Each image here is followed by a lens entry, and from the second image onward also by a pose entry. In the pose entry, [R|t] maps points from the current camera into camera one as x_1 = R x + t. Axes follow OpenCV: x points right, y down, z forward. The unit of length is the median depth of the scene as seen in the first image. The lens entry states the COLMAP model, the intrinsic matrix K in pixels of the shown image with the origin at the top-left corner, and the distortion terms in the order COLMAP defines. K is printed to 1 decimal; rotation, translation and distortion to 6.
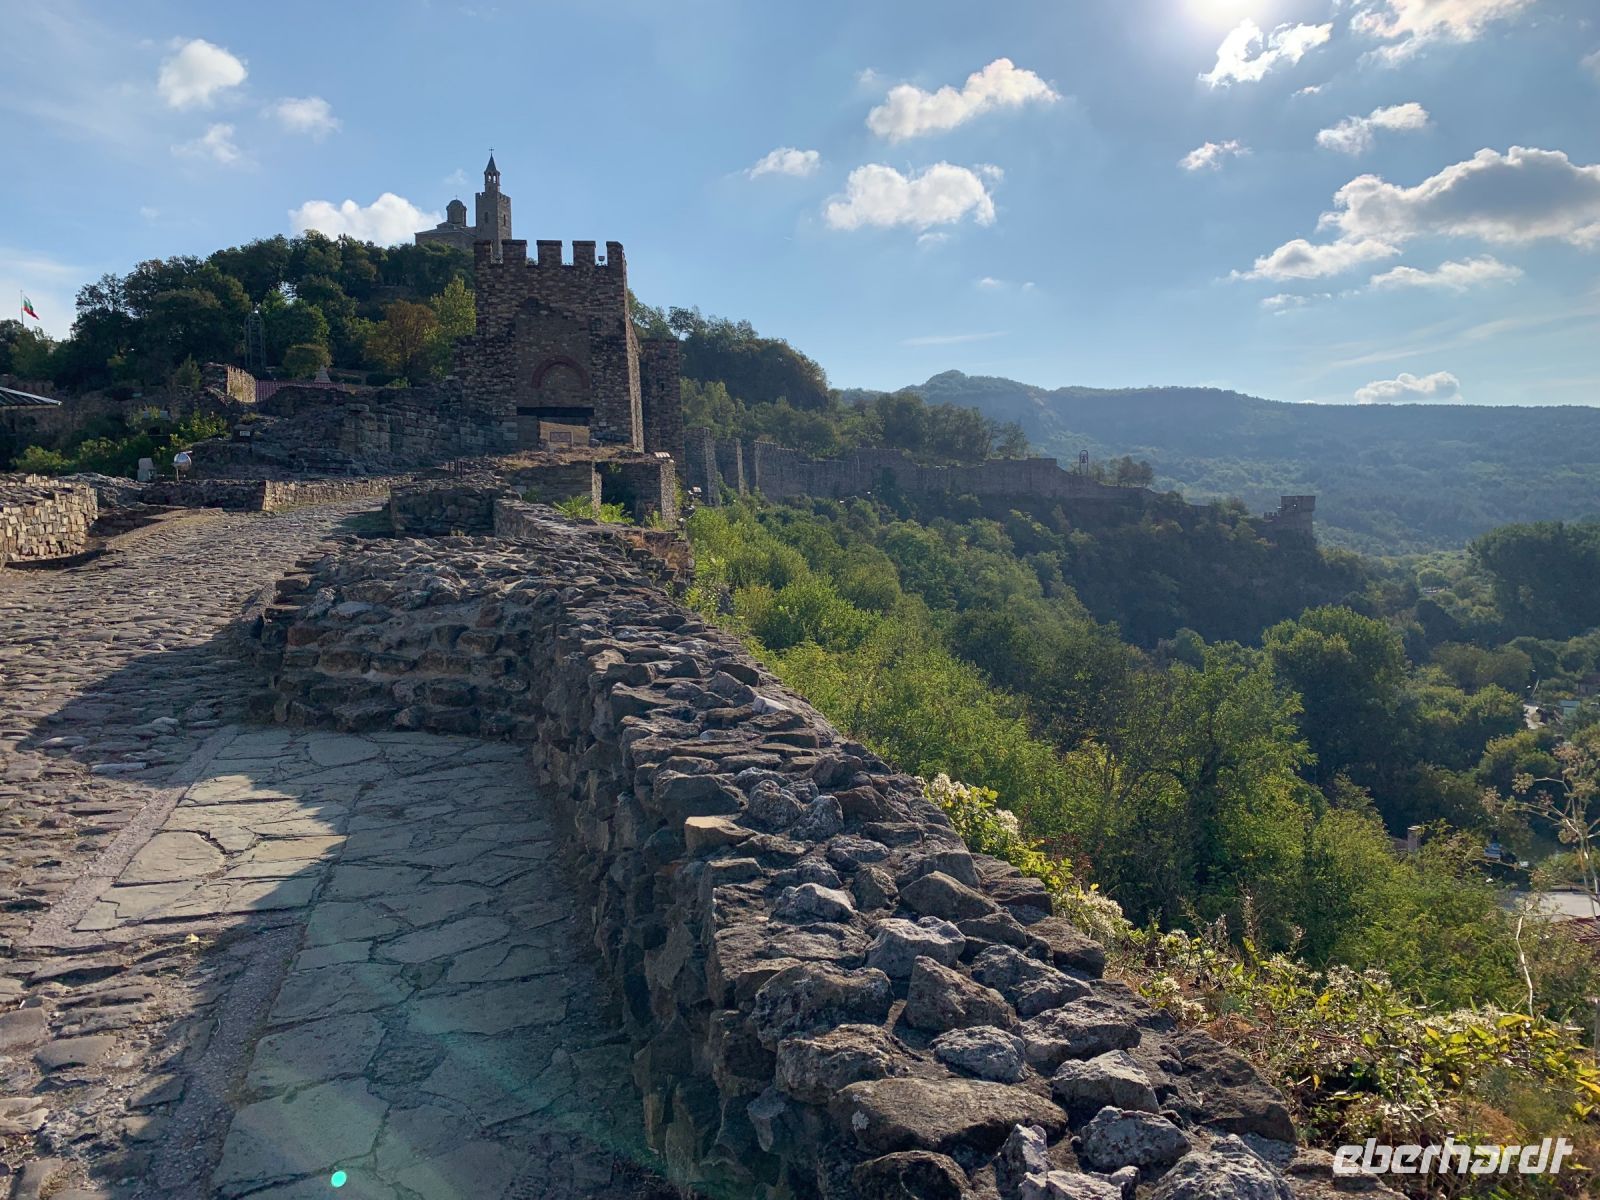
lens RADIAL K [[1303.5, 0, 800.0], [0, 1303.5, 600.0], [0, 0, 1]] dist [0.051366, -0.015748]
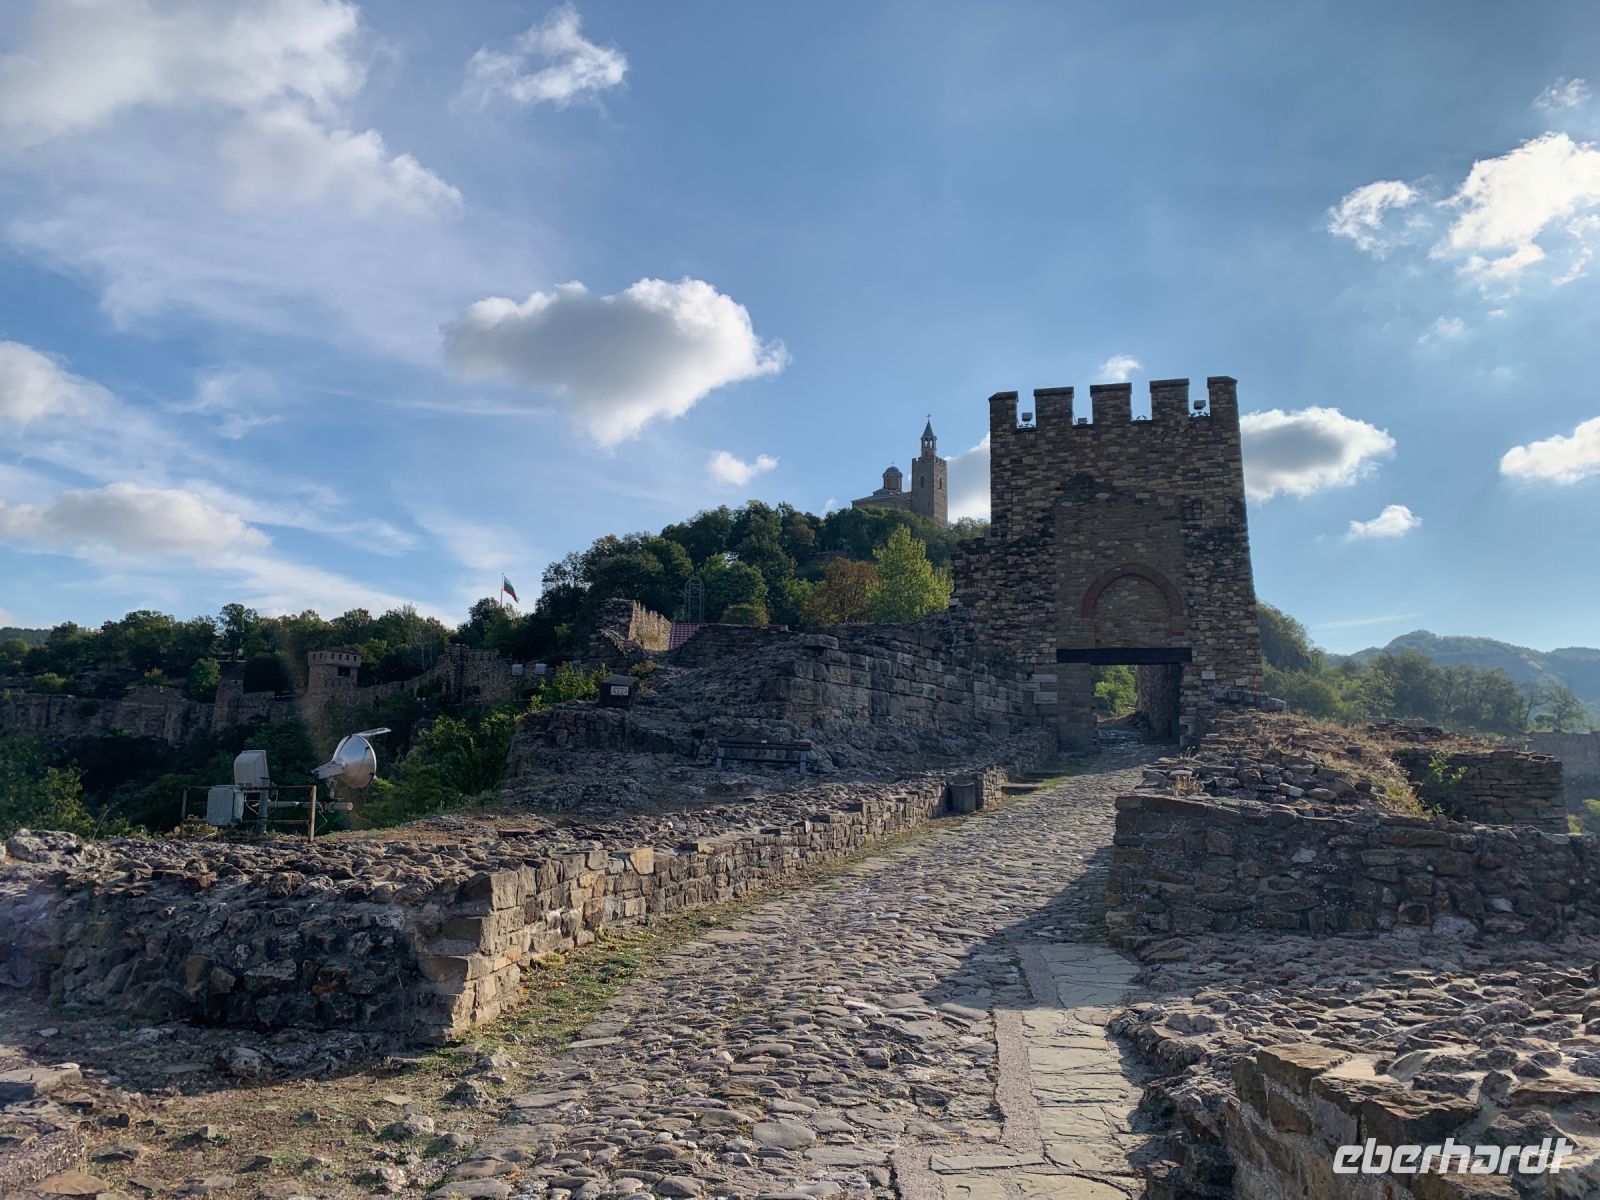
lens RADIAL K [[1303.5, 0, 800.0], [0, 1303.5, 600.0], [0, 0, 1]] dist [0.051366, -0.015748]
pose [[0.951755, -0.027057, -0.305664, -0.060161], [-0.035647, 0.979612, -0.197710, -0.019266], [0.304782, 0.199068, 0.931386, 0.165606]]
